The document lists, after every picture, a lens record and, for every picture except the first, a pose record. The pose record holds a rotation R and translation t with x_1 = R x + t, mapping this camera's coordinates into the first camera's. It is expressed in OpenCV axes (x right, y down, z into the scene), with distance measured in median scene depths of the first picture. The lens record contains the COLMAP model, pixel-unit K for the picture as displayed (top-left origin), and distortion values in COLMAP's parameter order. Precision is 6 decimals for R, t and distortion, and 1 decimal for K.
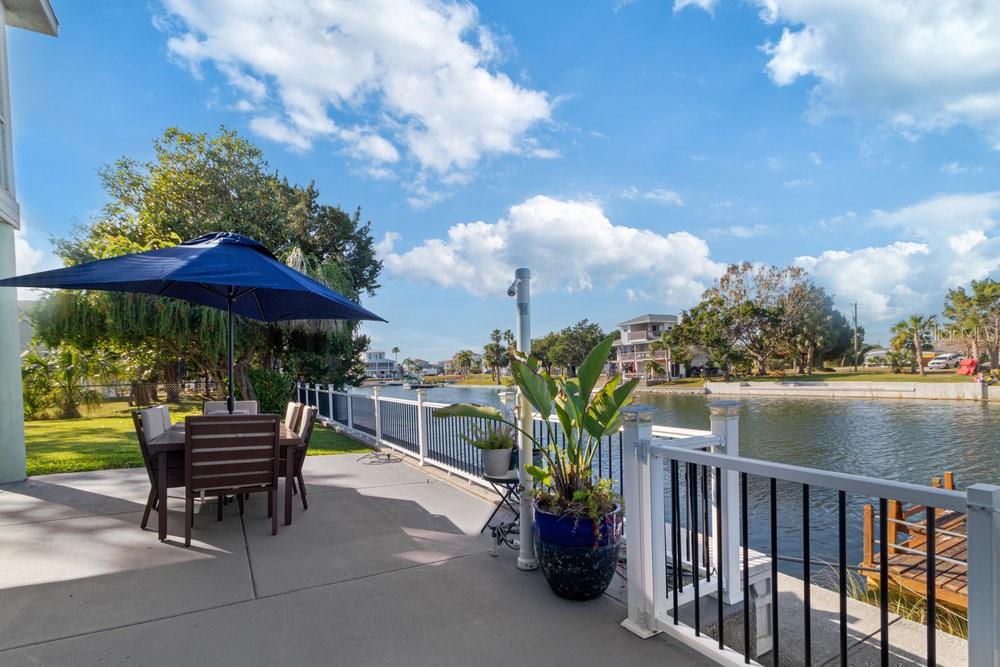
lens RADIAL K [[474.8, 0, 495.4], [0, 474.8, 380.0], [0, 0, 1]] dist [0.001999, 0.000440]
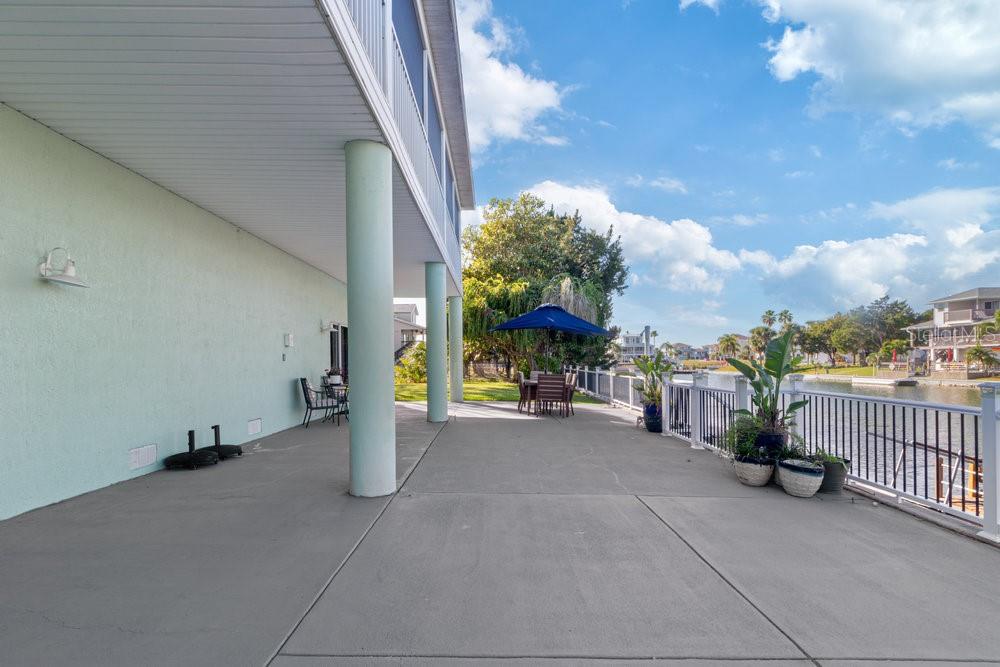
lens RADIAL K [[499.7, 0, 499.0], [0, 499.7, 364.9], [0, 0, 1]] dist [0.000978, 0.000244]
pose [[0.871198, 0.022521, -0.490415, 0.066216], [-0.021713, 0.999737, 0.007339, 0.000185], [0.490451, 0.004255, 0.871458, -0.180615]]
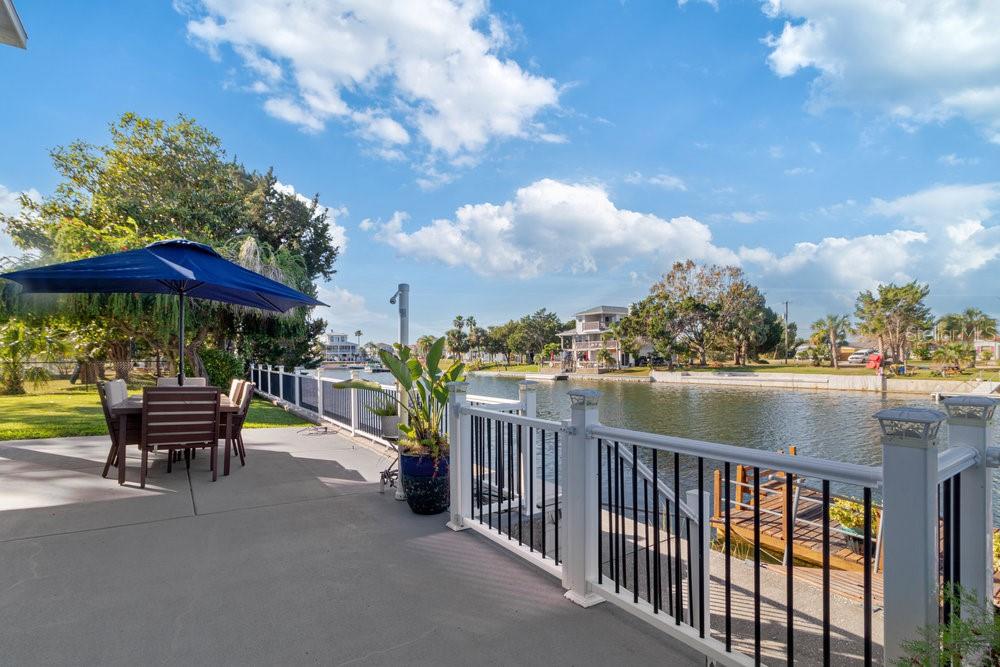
lens RADIAL K [[469.7, 0, 499.3], [0, 469.7, 363.9], [0, 0, 1]] dist [0.000442, -0.000263]
pose [[0.996349, 0.020318, 0.082917, 0.019226], [-0.020014, 0.999790, -0.004500, 0.000080], [-0.082991, 0.002824, 0.996546, -0.033188]]
